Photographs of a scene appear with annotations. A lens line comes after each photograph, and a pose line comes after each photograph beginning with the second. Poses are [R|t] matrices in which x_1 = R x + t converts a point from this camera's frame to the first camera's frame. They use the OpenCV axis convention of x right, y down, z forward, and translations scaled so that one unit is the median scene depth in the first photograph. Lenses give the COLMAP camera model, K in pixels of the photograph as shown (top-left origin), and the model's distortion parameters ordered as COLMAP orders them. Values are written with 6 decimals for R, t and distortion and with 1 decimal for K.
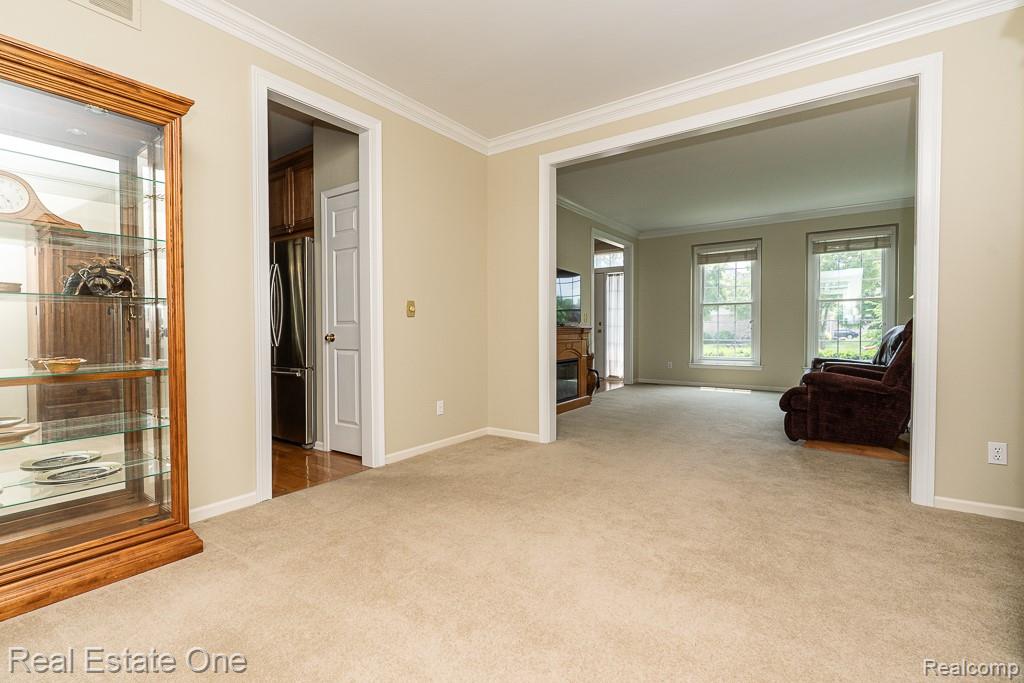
lens RADIAL K [[465.4, 0, 512.0], [0, 465.4, 341.5], [0, 0, 1]] dist [-0.001587, 0.000546]
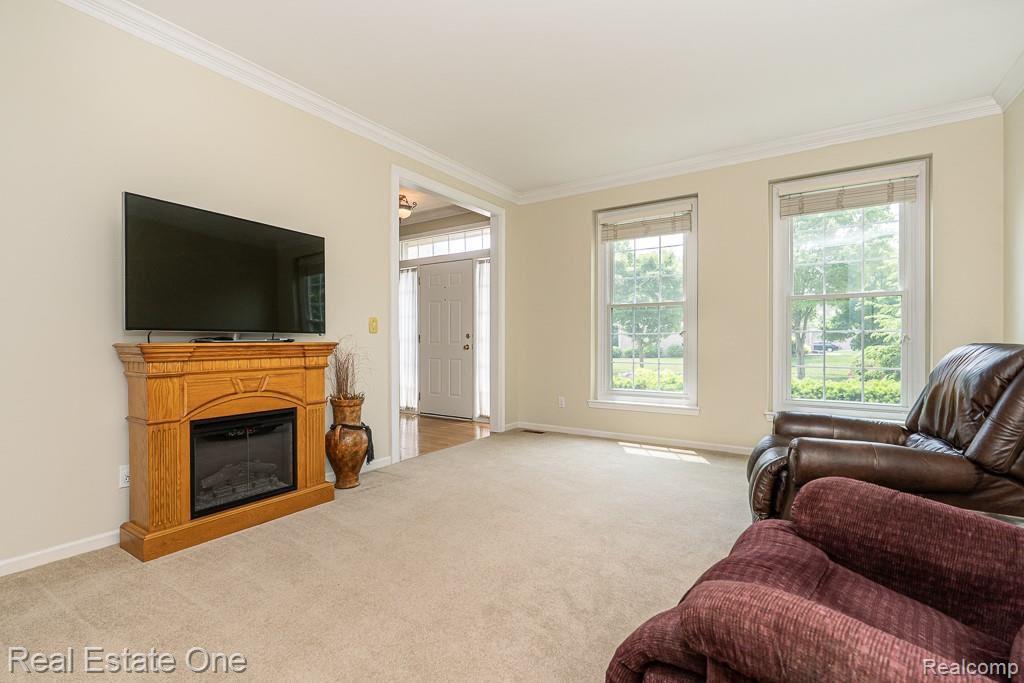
lens RADIAL K [[465.4, 0, 512.0], [0, 465.4, 341.5], [0, 0, 1]] dist [-0.001587, 0.000546]
pose [[0.999513, 0.000902, 0.031177, 0.258058], [-0.000084, 0.999656, -0.026235, -0.014402], [-0.031190, 0.026220, 0.999170, 0.380811]]
